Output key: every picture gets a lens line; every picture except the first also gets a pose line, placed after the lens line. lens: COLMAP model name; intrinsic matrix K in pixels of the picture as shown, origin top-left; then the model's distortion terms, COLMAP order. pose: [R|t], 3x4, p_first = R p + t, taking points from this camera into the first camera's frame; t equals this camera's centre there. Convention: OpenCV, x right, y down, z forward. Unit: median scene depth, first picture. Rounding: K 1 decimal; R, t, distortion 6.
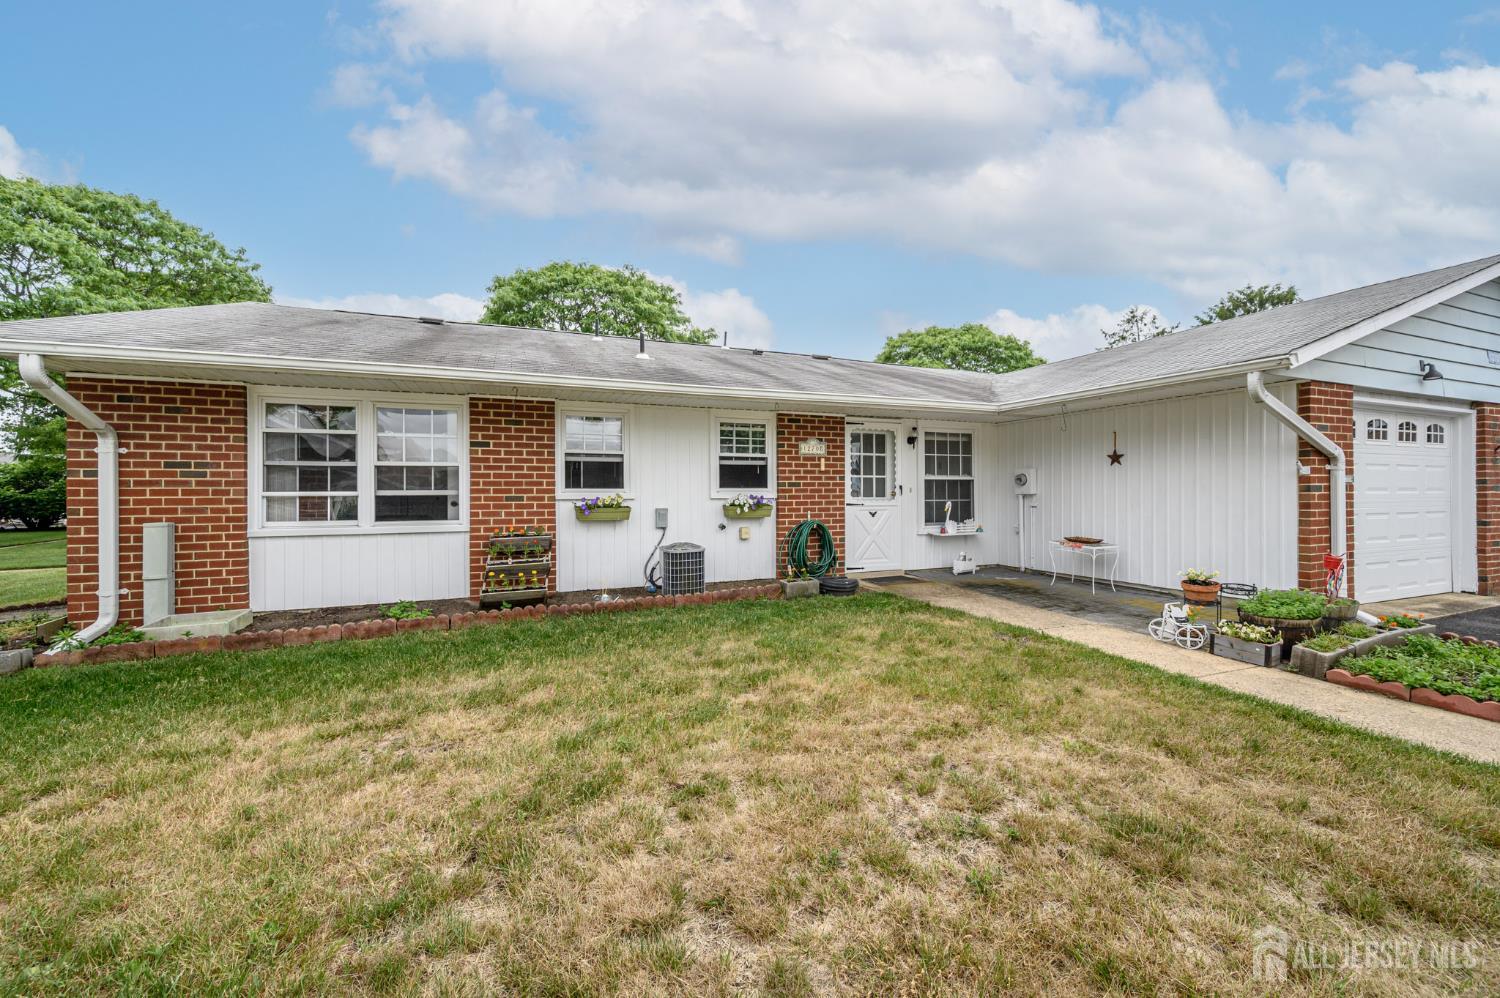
lens RADIAL K [[592.7, 0, 750.0], [0, 592.7, 499.0], [0, 0, 1]] dist [-0.000680, -0.000231]
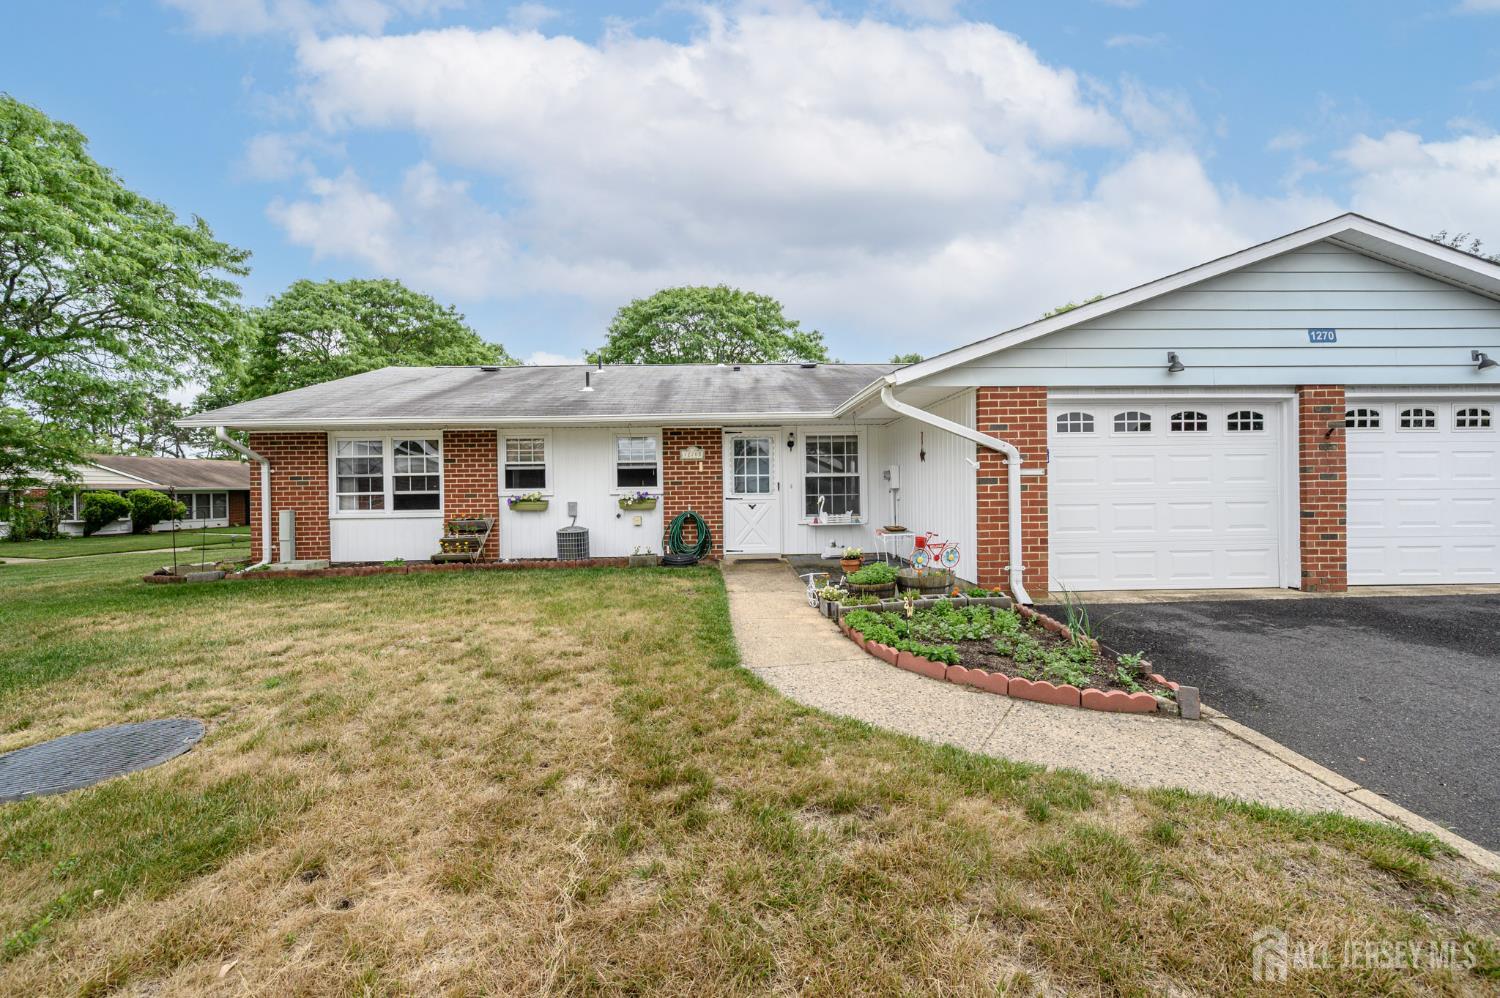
lens RADIAL K [[634.1, 0, 750.0], [0, 634.1, 499.0], [0, 0, 1]] dist [0.001362, 0.000130]
pose [[0.935233, -0.005694, -0.353987, 0.771517], [0.006607, 0.999977, 0.001370, 0.009528], [0.353971, -0.003621, 0.935249, -0.245446]]
